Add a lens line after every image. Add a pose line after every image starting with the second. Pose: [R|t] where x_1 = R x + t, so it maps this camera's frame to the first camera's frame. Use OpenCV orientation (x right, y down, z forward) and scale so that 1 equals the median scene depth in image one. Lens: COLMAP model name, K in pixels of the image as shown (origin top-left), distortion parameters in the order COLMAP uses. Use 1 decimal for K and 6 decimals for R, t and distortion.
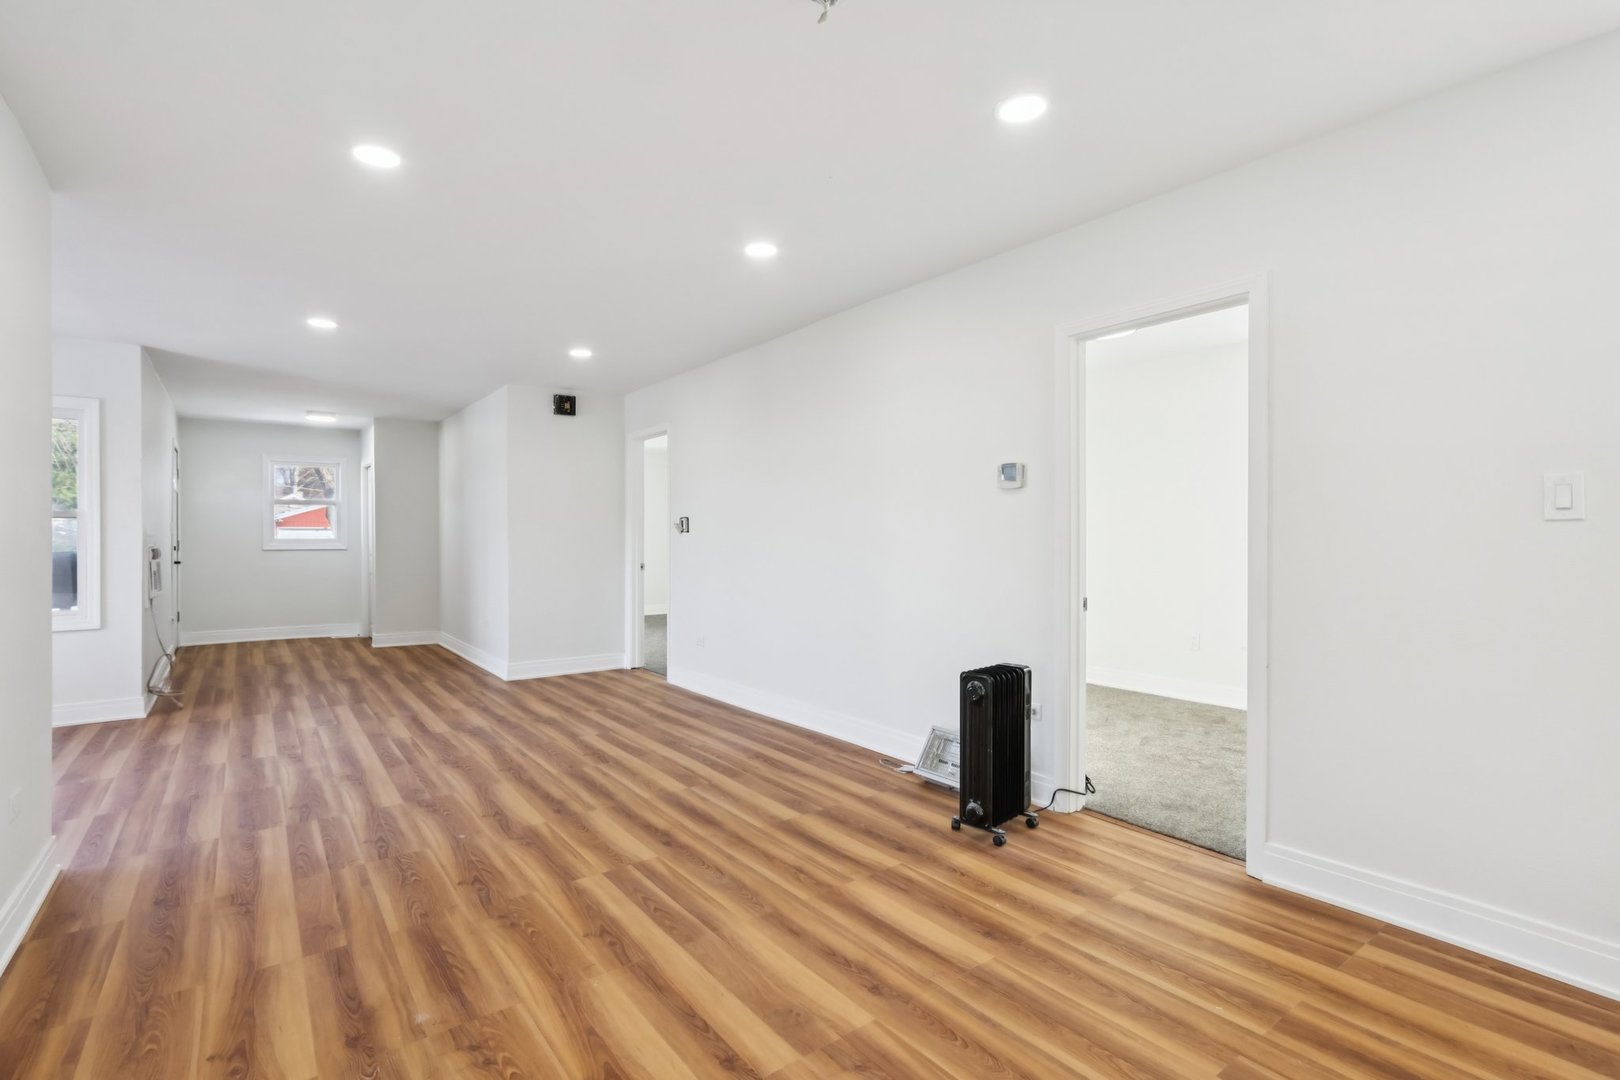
lens RADIAL K [[764.0, 0, 794.3], [0, 764.0, 540.1], [0, 0, 1]] dist [-0.021479, 0.003874]
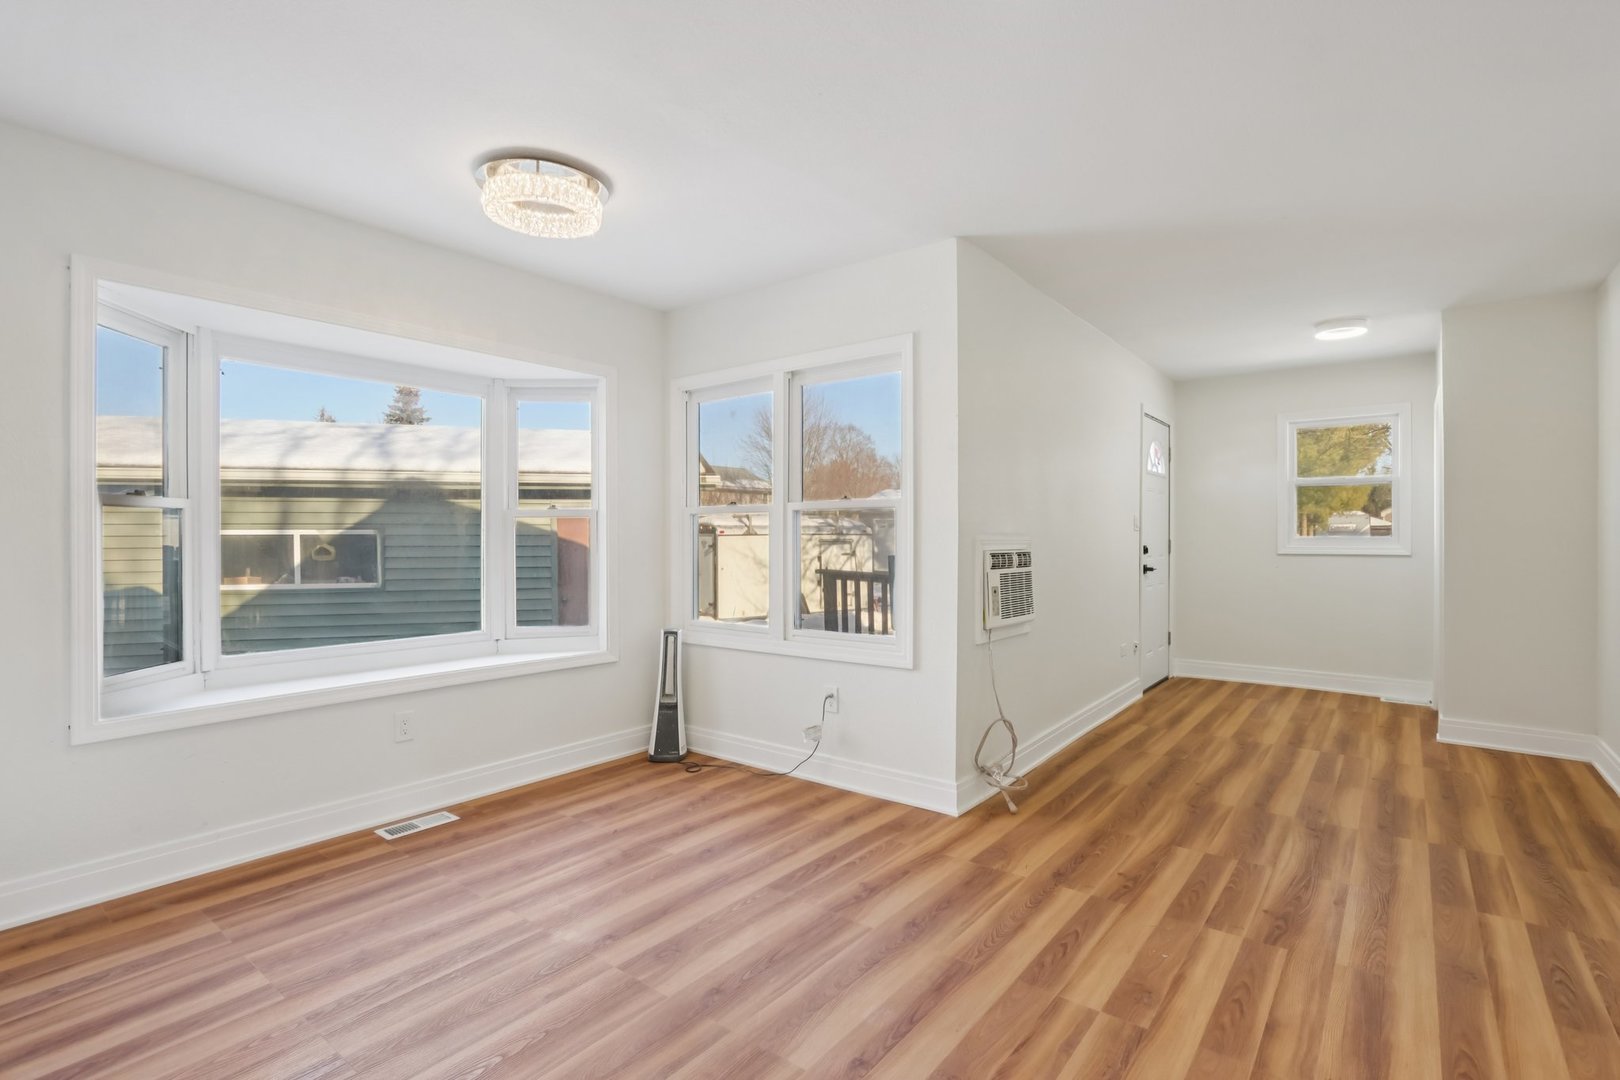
lens RADIAL K [[764.0, 0, 812.2], [0, 764.0, 547.3], [0, 0, 1]] dist [-0.021479, 0.003874]
pose [[0.281363, 0.013981, -0.959500, -0.300829], [-0.002500, 0.999901, 0.013837, -0.001950], [0.959598, -0.001495, 0.281370, 0.754005]]
